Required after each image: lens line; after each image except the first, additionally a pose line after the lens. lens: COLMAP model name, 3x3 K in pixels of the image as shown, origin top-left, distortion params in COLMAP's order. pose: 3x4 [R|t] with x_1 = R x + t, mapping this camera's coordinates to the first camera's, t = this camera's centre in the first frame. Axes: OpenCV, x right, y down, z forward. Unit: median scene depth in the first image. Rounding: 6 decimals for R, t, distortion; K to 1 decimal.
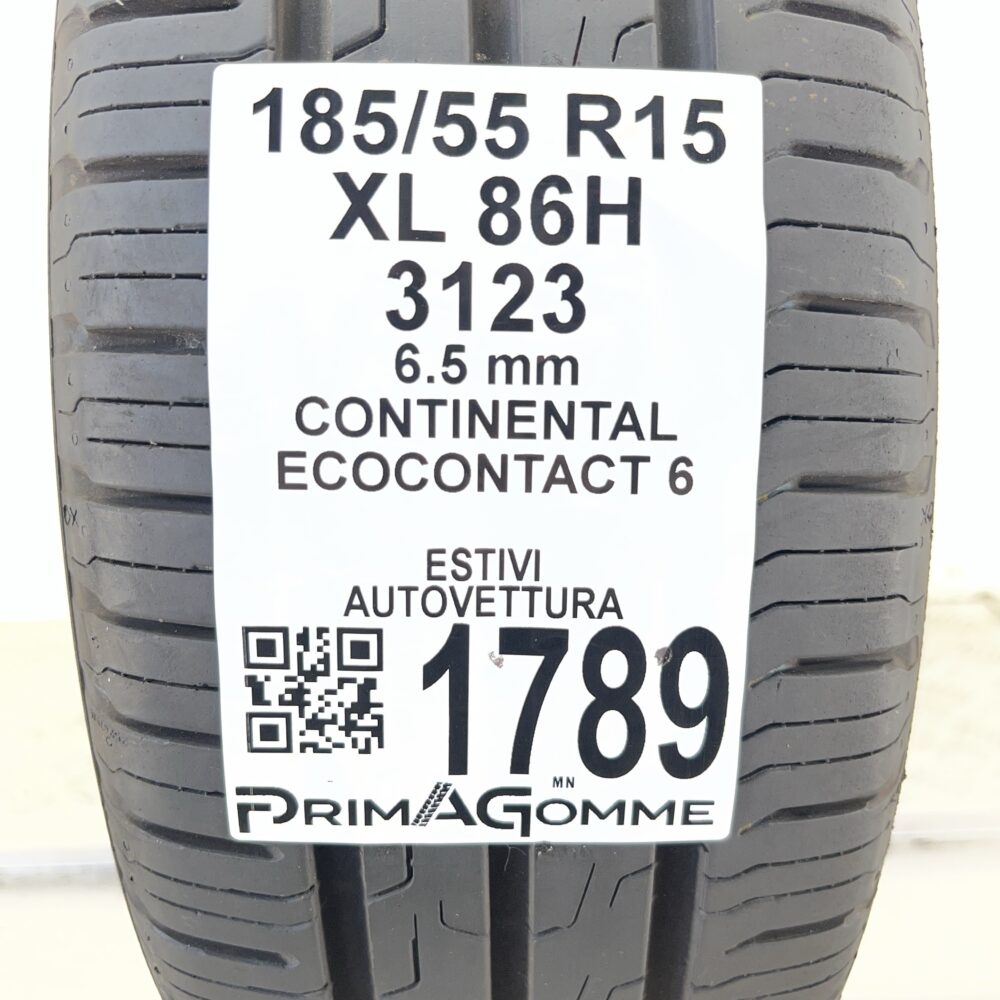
lens RADIAL K [[1200.9, 0, 501.7], [0, 1200.9, 499.8], [0, 0, 1]] dist [0.029859, 0.000000]
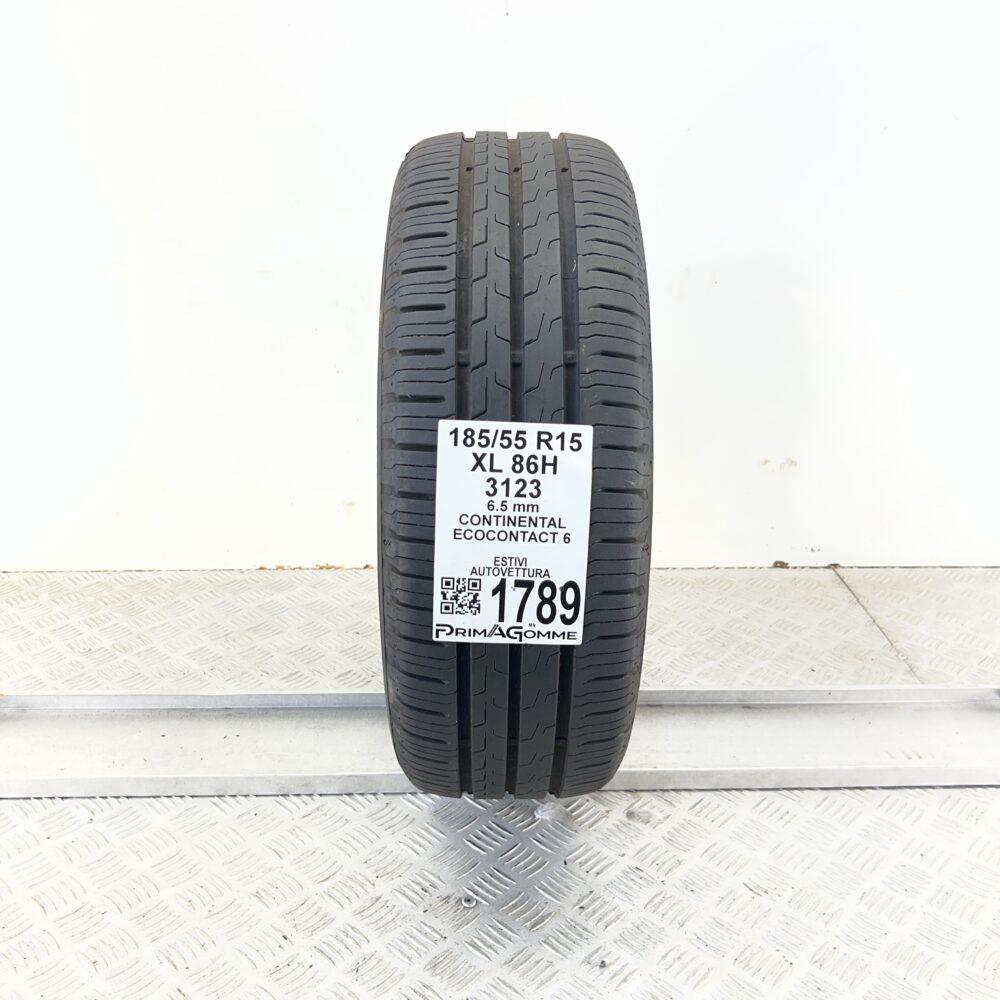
lens RADIAL K [[1290.4, 0, 498.8], [0, 1290.4, 499.7], [0, 0, 1]] dist [0.000742, 0.000000]
pose [[0.999641, 0.025713, -0.007504, -0.025870], [-0.025328, 0.998549, 0.047515, -0.306355], [0.008715, -0.047308, 0.998842, -2.773902]]
